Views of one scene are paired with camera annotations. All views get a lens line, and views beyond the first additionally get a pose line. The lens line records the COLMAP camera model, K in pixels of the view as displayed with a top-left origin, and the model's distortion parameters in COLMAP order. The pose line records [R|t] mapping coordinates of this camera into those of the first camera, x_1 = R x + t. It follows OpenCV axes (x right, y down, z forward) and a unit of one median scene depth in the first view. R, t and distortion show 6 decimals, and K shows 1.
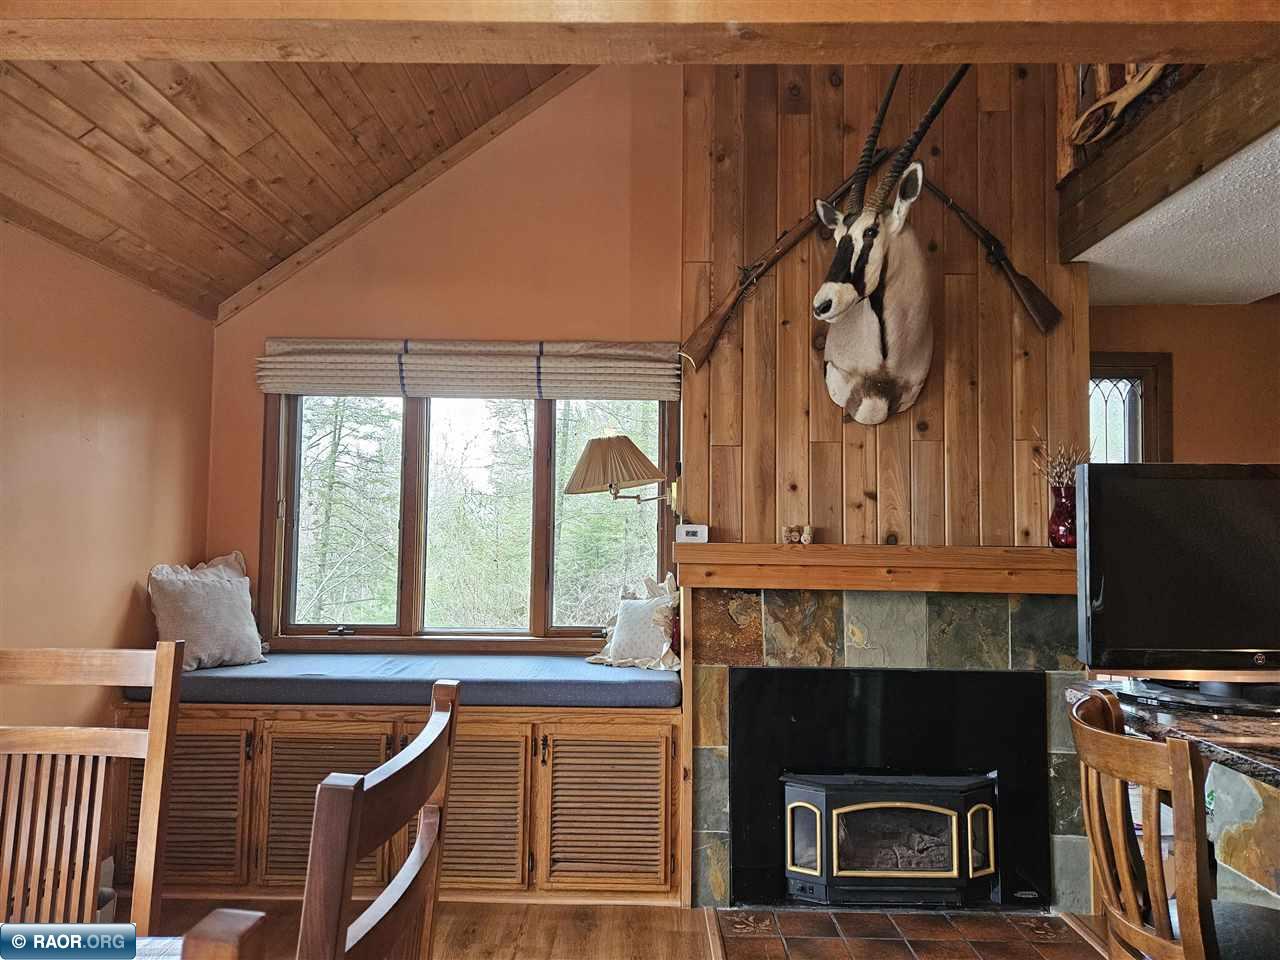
lens RADIAL K [[855.2, 0, 633.5], [0, 855.2, 482.2], [0, 0, 1]] dist [0.042610, -0.003112]
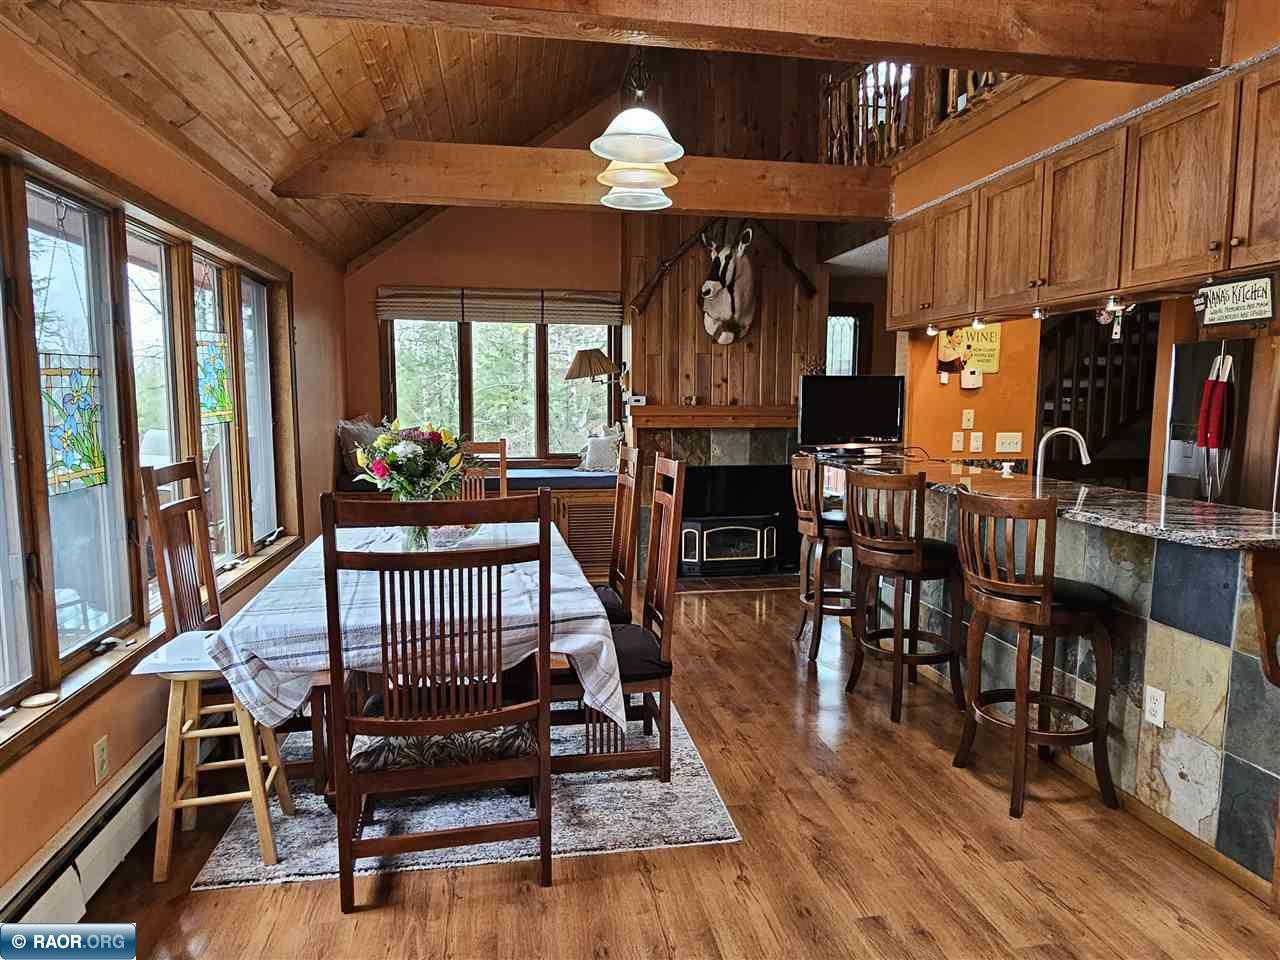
lens RADIAL K [[798.6, 0, 642.0], [0, 798.6, 479.1], [0, 0, 1]] dist [0.001079, -0.000098]
pose [[0.982170, -0.027201, 0.186014, -0.266335], [-0.002451, 0.987540, 0.157348, -0.050256], [-0.187976, -0.154998, 0.969866, -0.806478]]
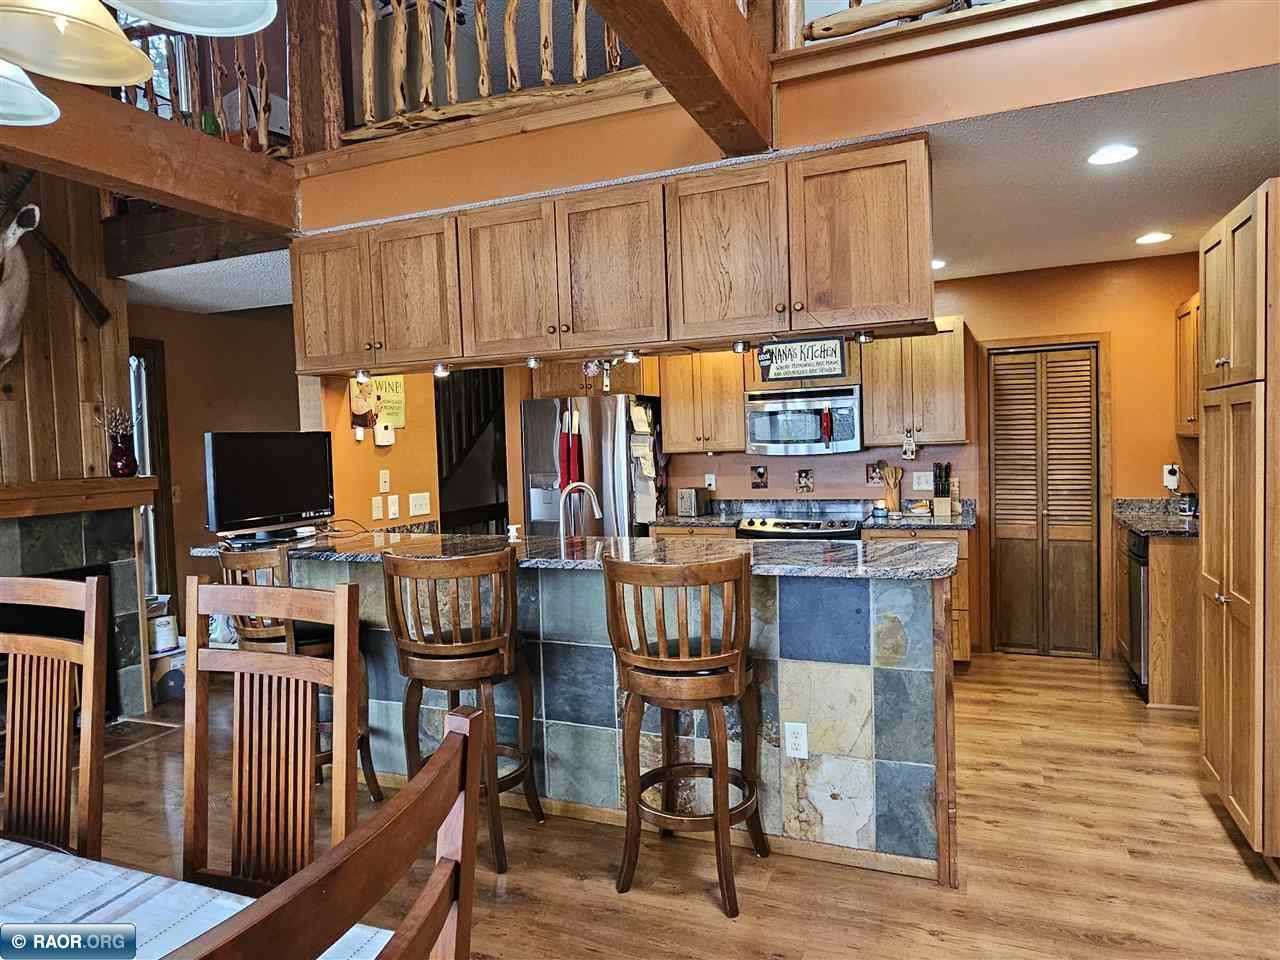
lens RADIAL K [[798.6, 0, 642.0], [0, 798.6, 479.1], [0, 0, 1]] dist [0.001079, -0.000098]
pose [[0.366052, -0.066289, 0.928230, -0.429486], [-0.012242, 0.997030, 0.076030, -0.033706], [-0.930514, -0.039195, 0.364153, -0.312008]]
